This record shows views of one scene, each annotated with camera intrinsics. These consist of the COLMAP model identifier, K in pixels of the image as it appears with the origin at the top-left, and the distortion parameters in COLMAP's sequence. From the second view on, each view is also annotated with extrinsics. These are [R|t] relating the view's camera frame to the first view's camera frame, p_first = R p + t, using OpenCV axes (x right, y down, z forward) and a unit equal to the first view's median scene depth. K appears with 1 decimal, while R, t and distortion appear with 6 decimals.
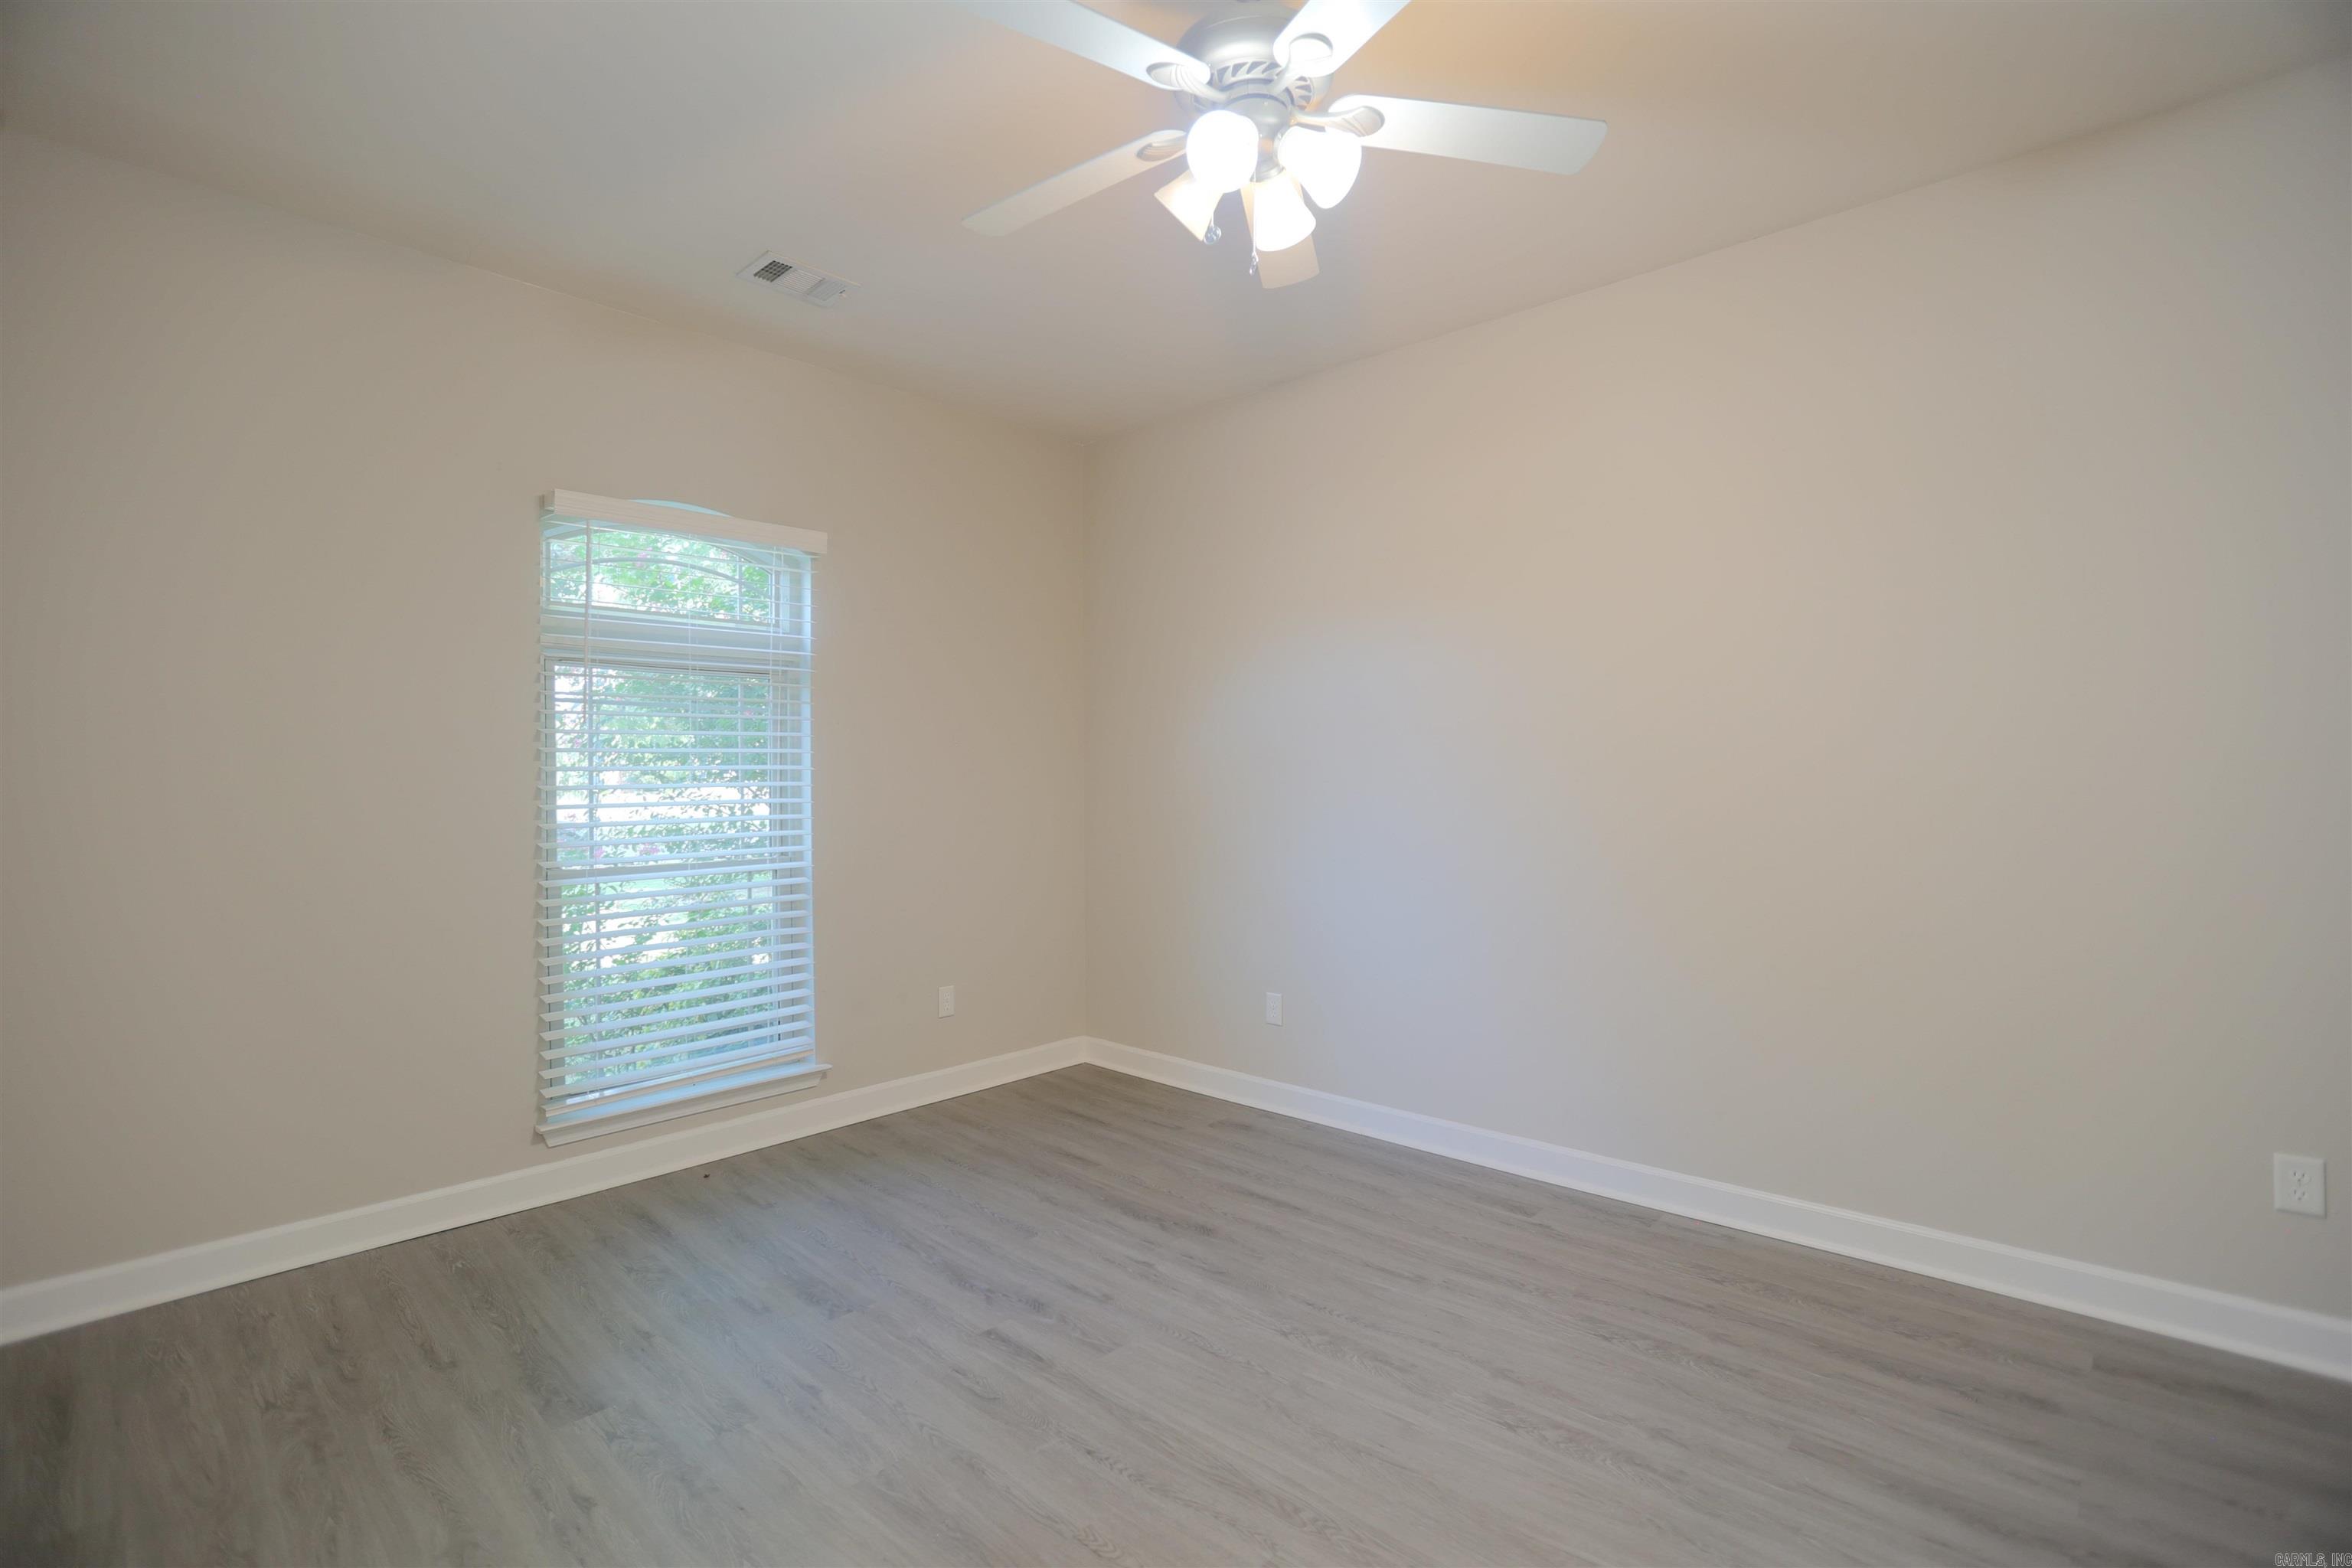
lens RADIAL K [[1071.0, 0, 1175.9], [0, 1071.0, 789.9], [0, 0, 1]] dist [-0.044607, 0.015268]
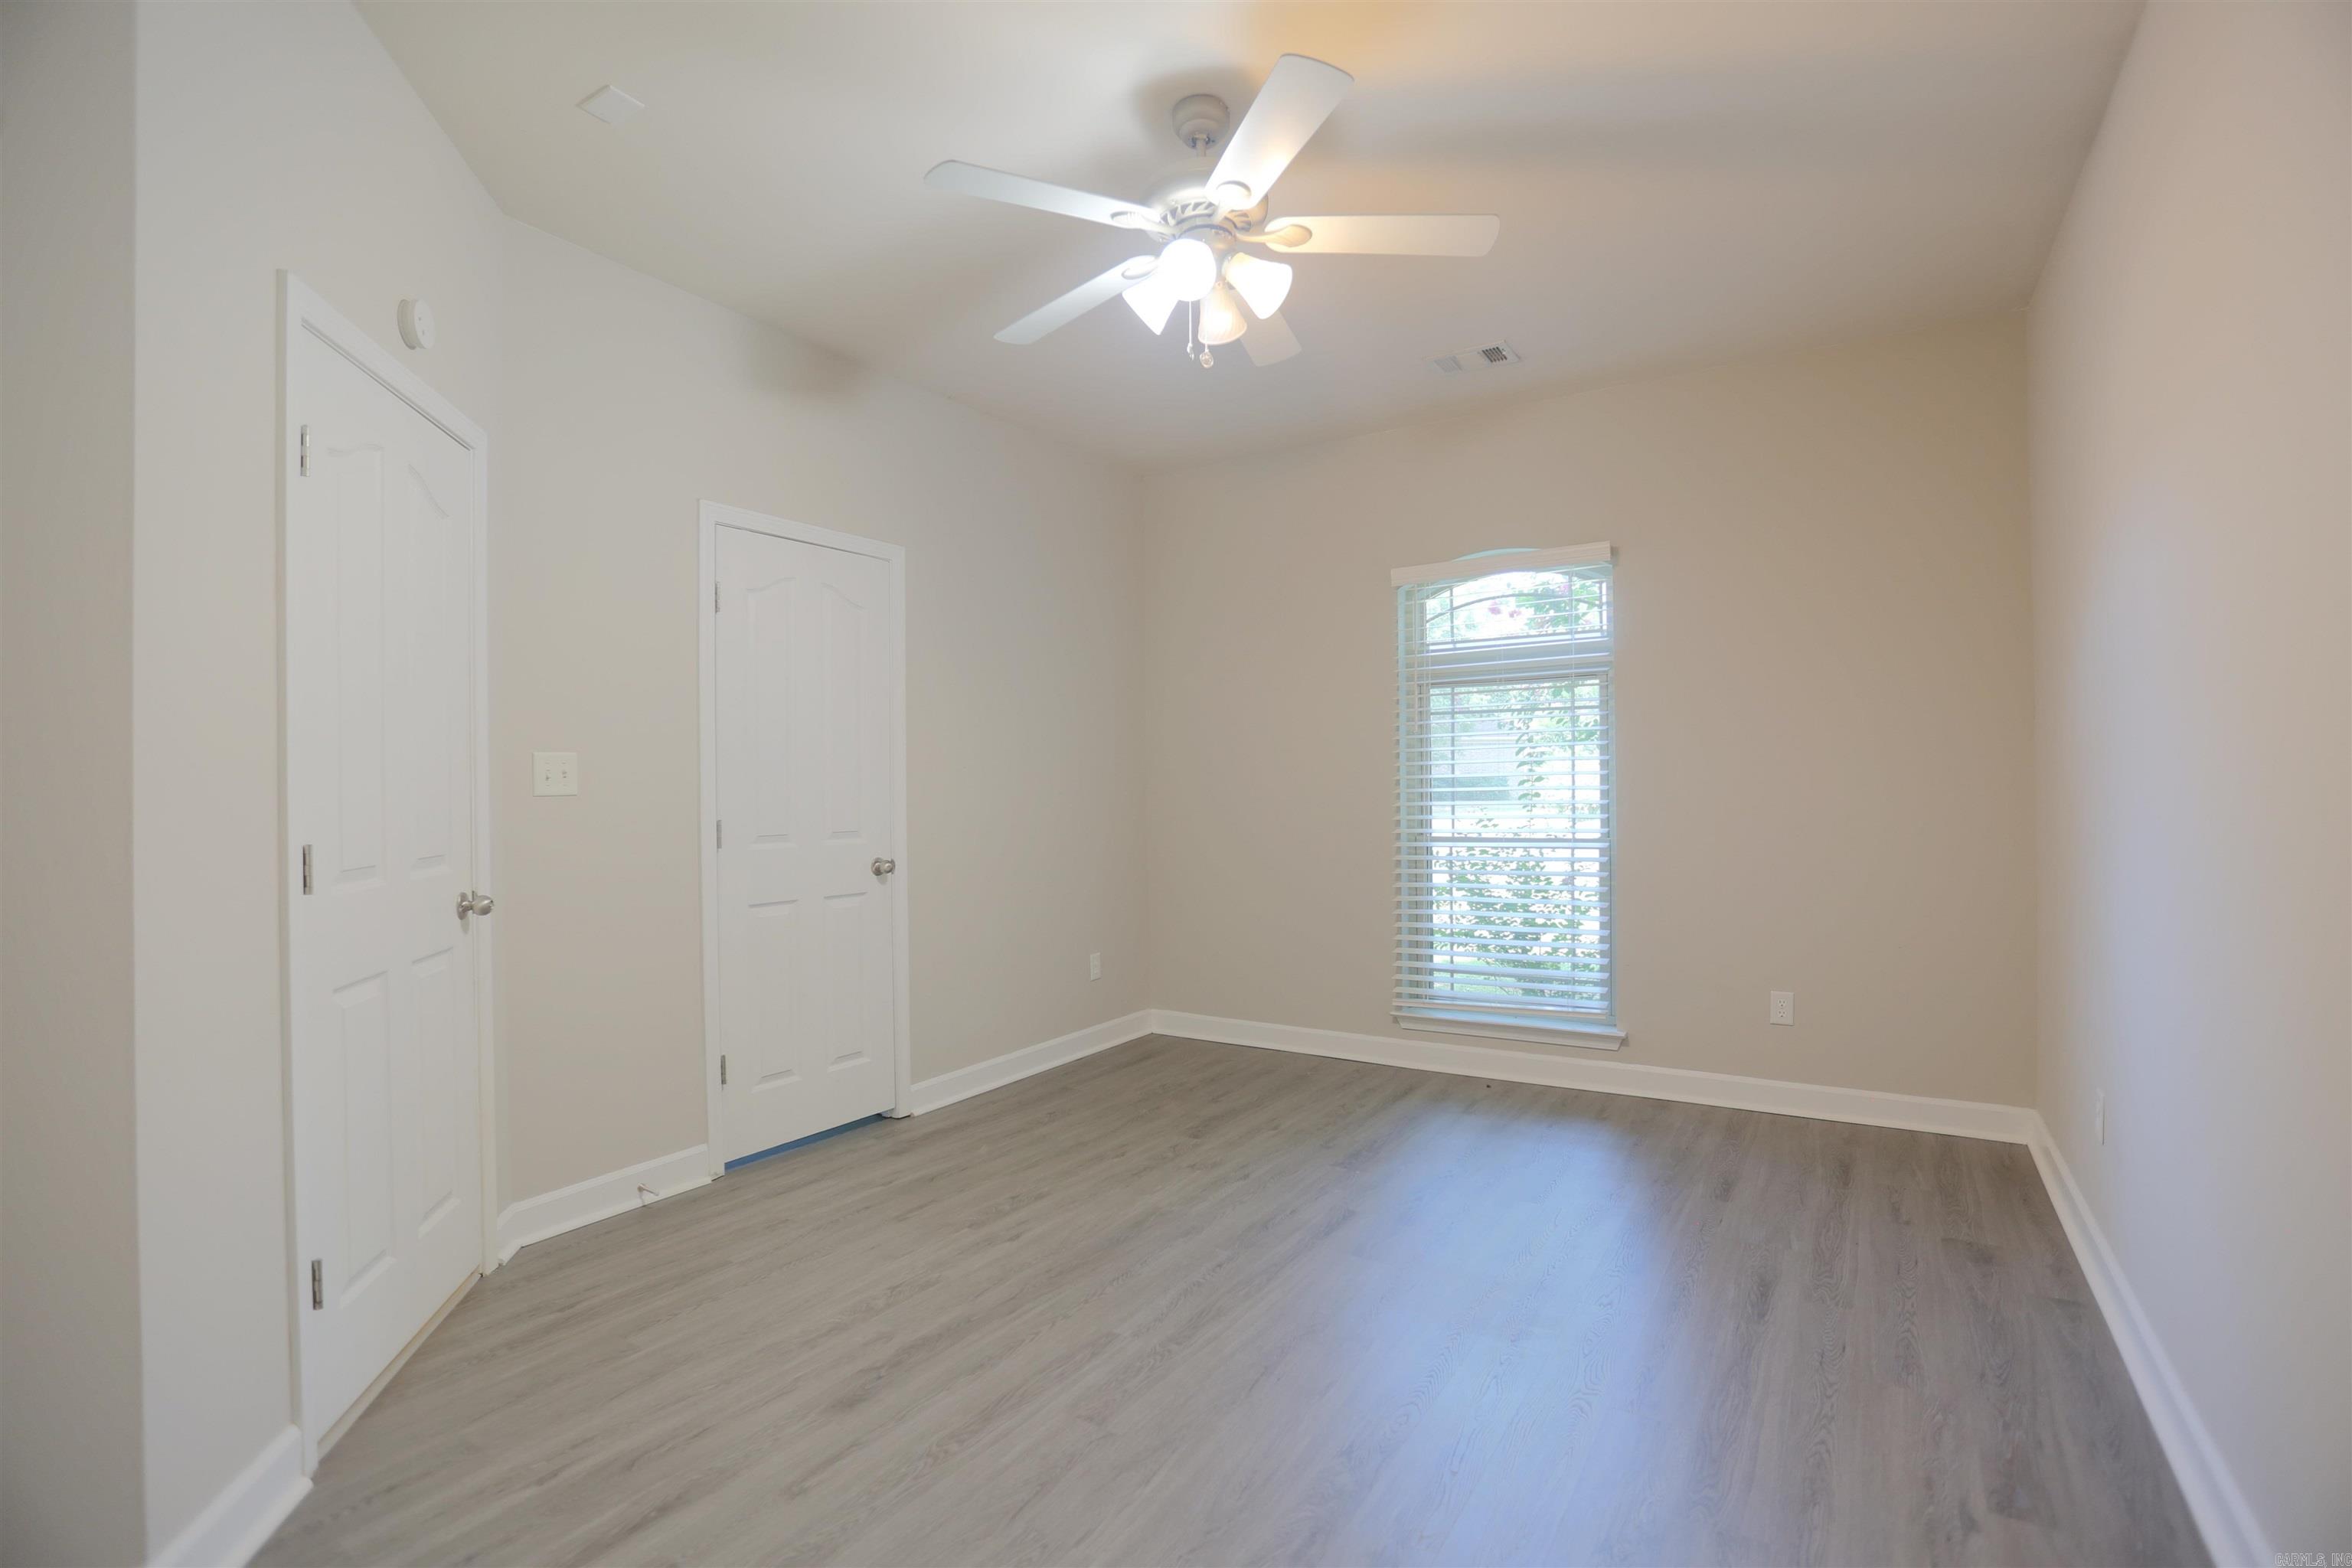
lens RADIAL K [[1071.0, 0, 1163.6], [0, 1071.0, 782.3], [0, 0, 1]] dist [-0.044607, 0.015268]
pose [[0.166129, -0.000132, -0.986104, 1.058250], [0.005693, 0.999983, 0.000825, 0.002751], [0.986088, -0.005751, 0.166127, 0.593556]]
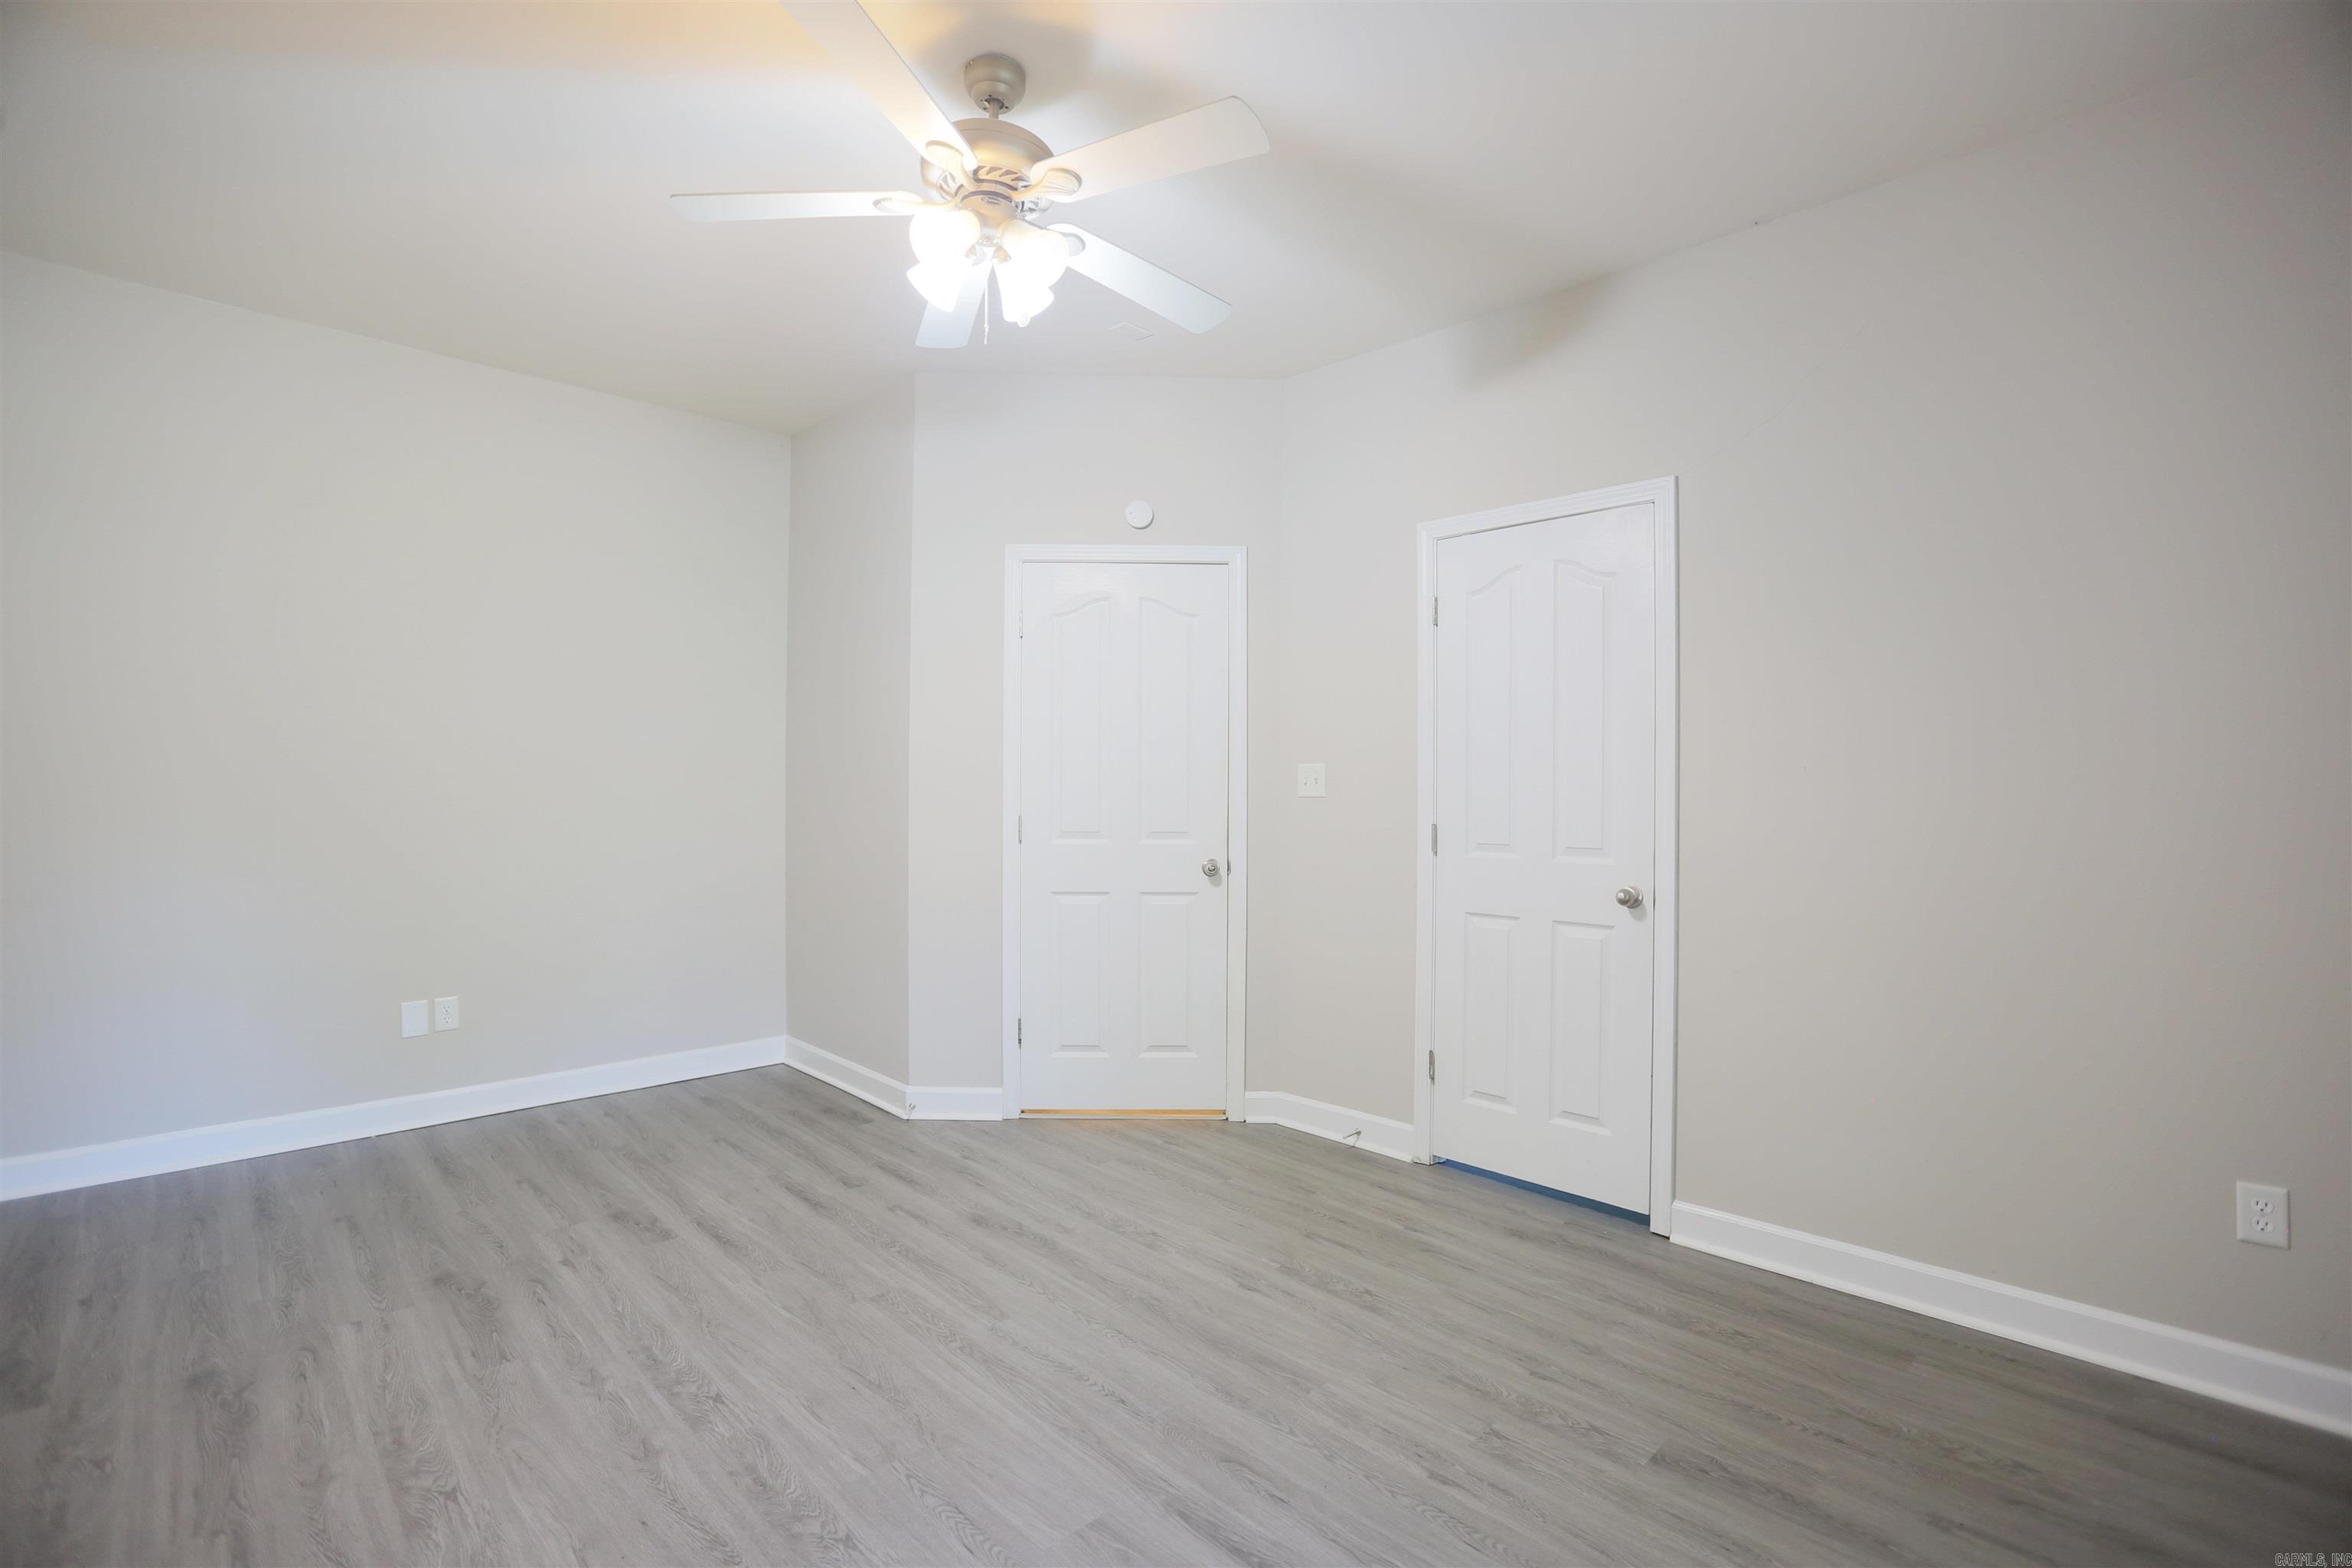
lens RADIAL K [[1071.0, 0, 1180.3], [0, 1071.0, 779.1], [0, 0, 1]] dist [-0.044607, 0.015268]
pose [[-0.999085, -0.004259, 0.042551, -0.154639], [-0.004660, 0.999946, -0.009321, 0.004350], [-0.042509, -0.009510, -0.999051, 1.748260]]
